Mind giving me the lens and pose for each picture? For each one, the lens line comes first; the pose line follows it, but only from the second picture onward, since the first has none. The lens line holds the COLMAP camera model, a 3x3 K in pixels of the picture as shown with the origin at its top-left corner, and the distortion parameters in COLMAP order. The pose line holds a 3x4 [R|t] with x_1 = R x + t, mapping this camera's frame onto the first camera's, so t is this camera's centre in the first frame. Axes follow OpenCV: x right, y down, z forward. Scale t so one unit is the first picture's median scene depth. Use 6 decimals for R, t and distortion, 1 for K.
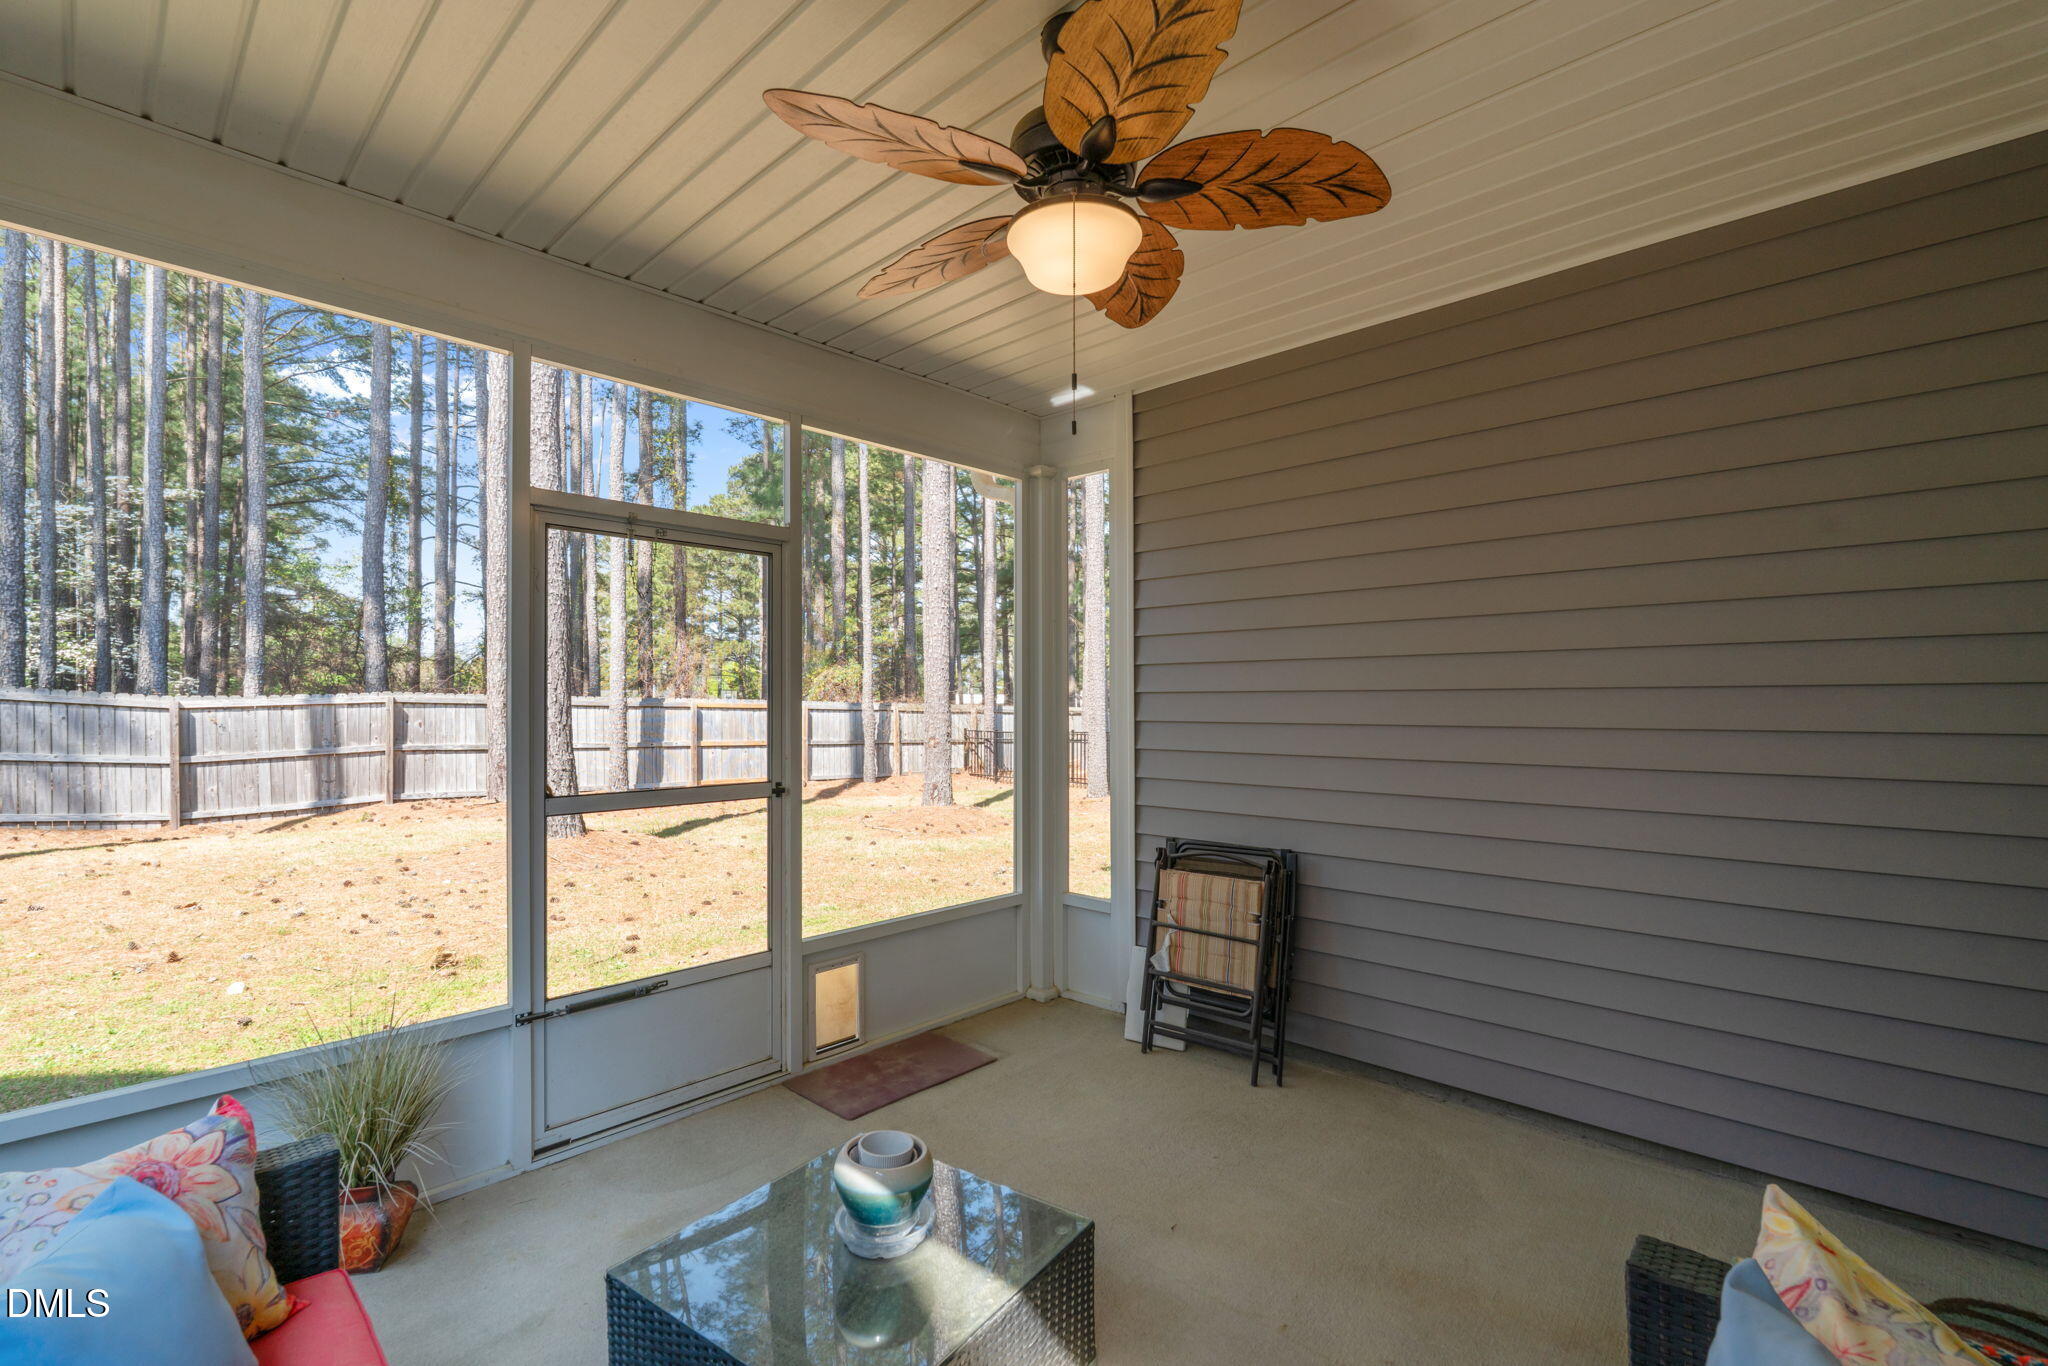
lens RADIAL K [[924.4, 0, 1010.1], [0, 924.4, 702.4], [0, 0, 1]] dist [-0.005293, -0.000609]
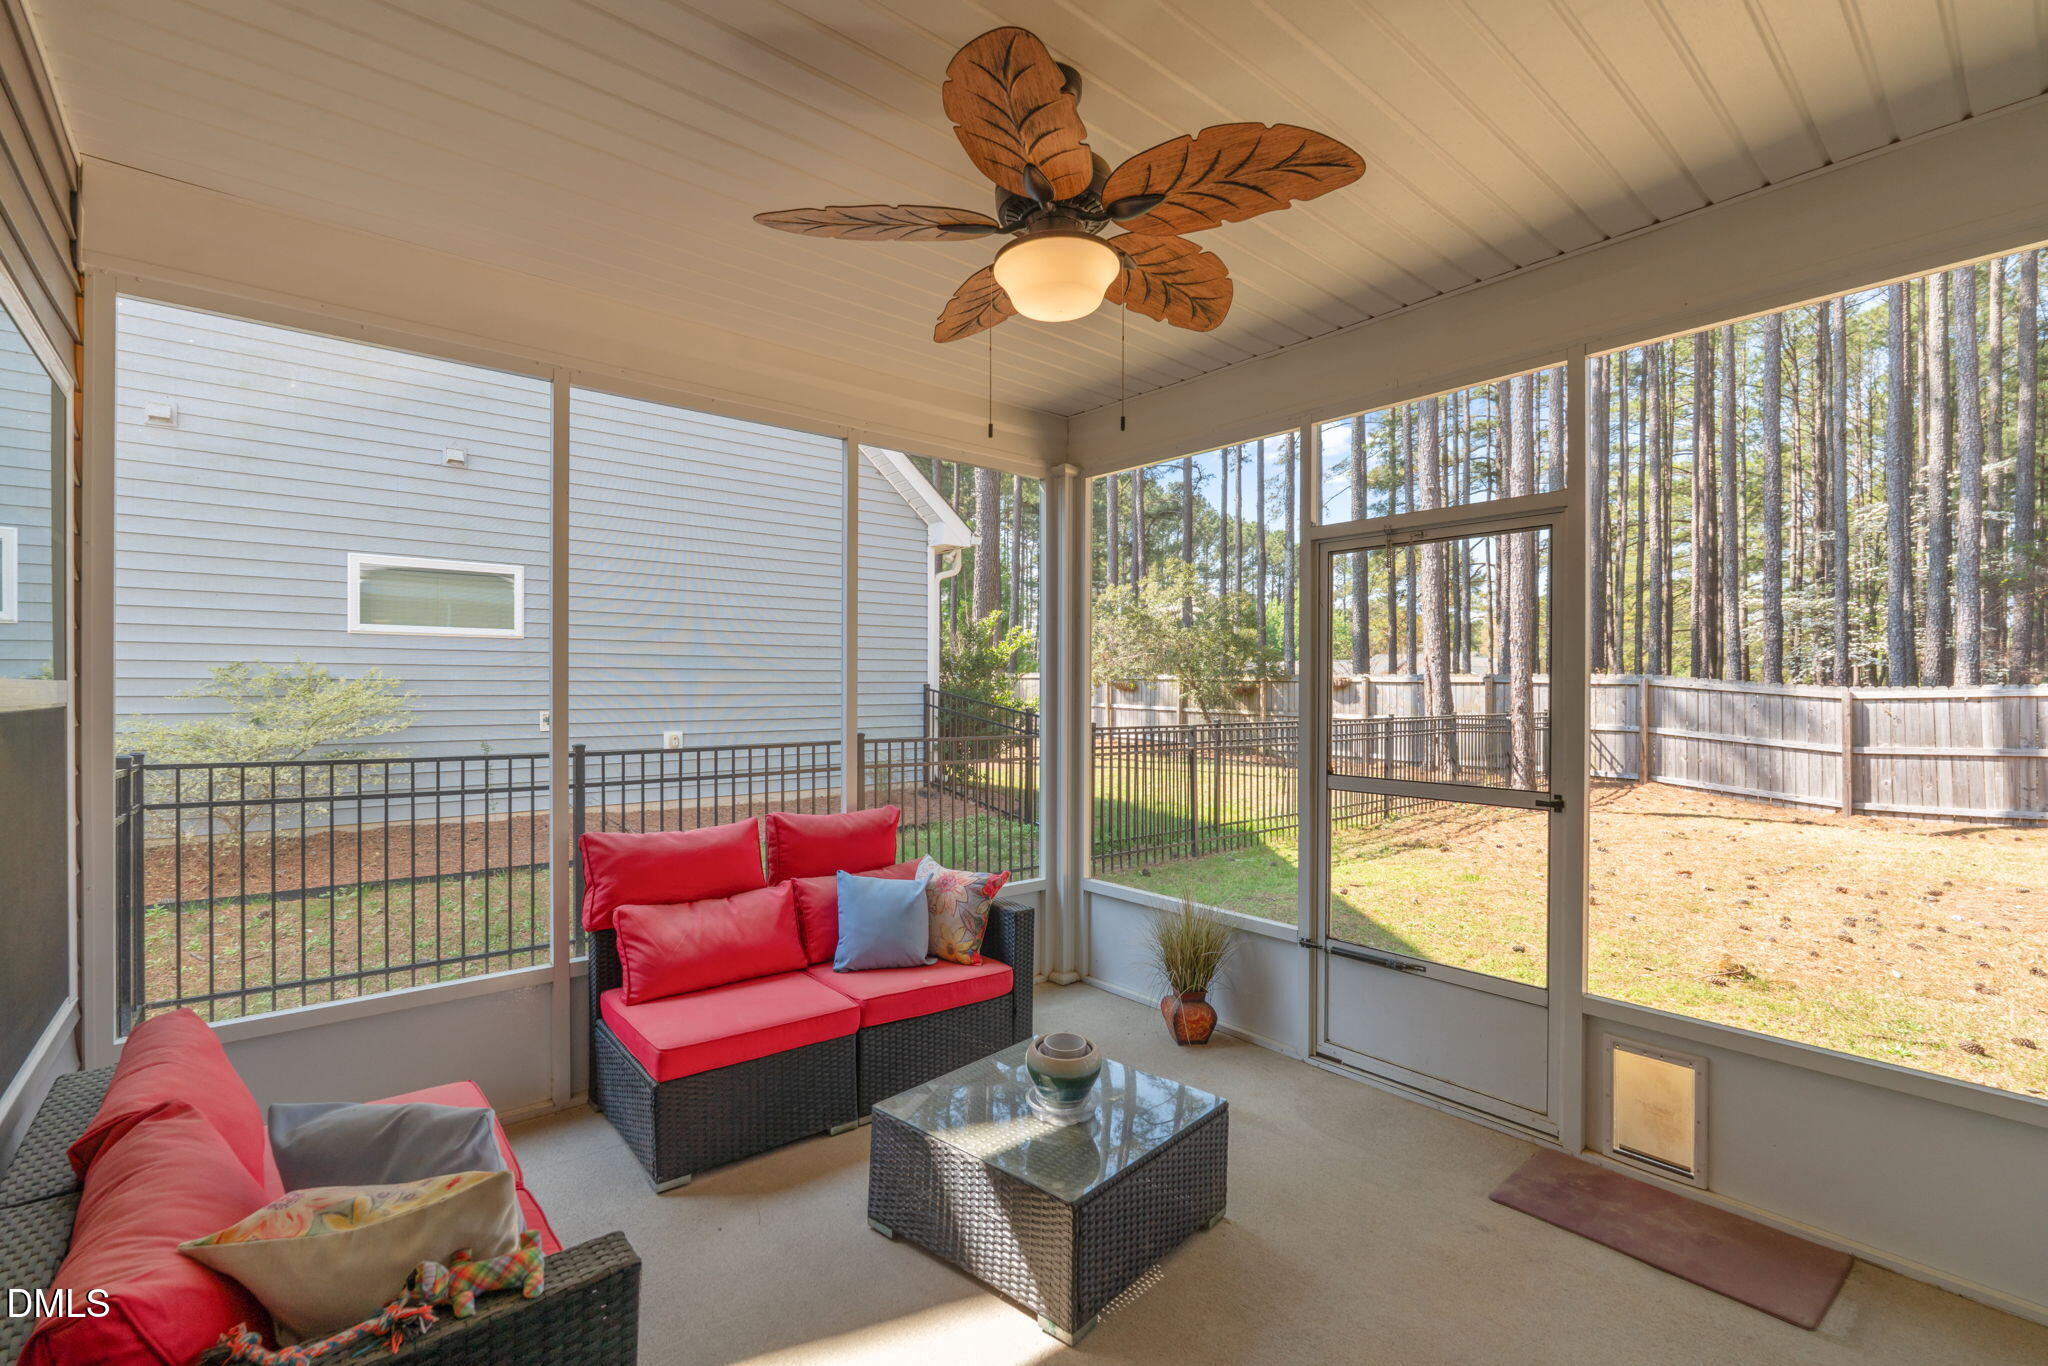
lens RADIAL K [[924.4, 0, 1010.1], [0, 924.4, 702.4], [0, 0, 1]] dist [-0.005293, -0.000609]
pose [[-0.133471, 0.016673, -0.990912, 0.236316], [-0.004084, 0.999841, 0.017373, -0.003920], [0.991044, 0.006366, -0.133382, 0.225168]]
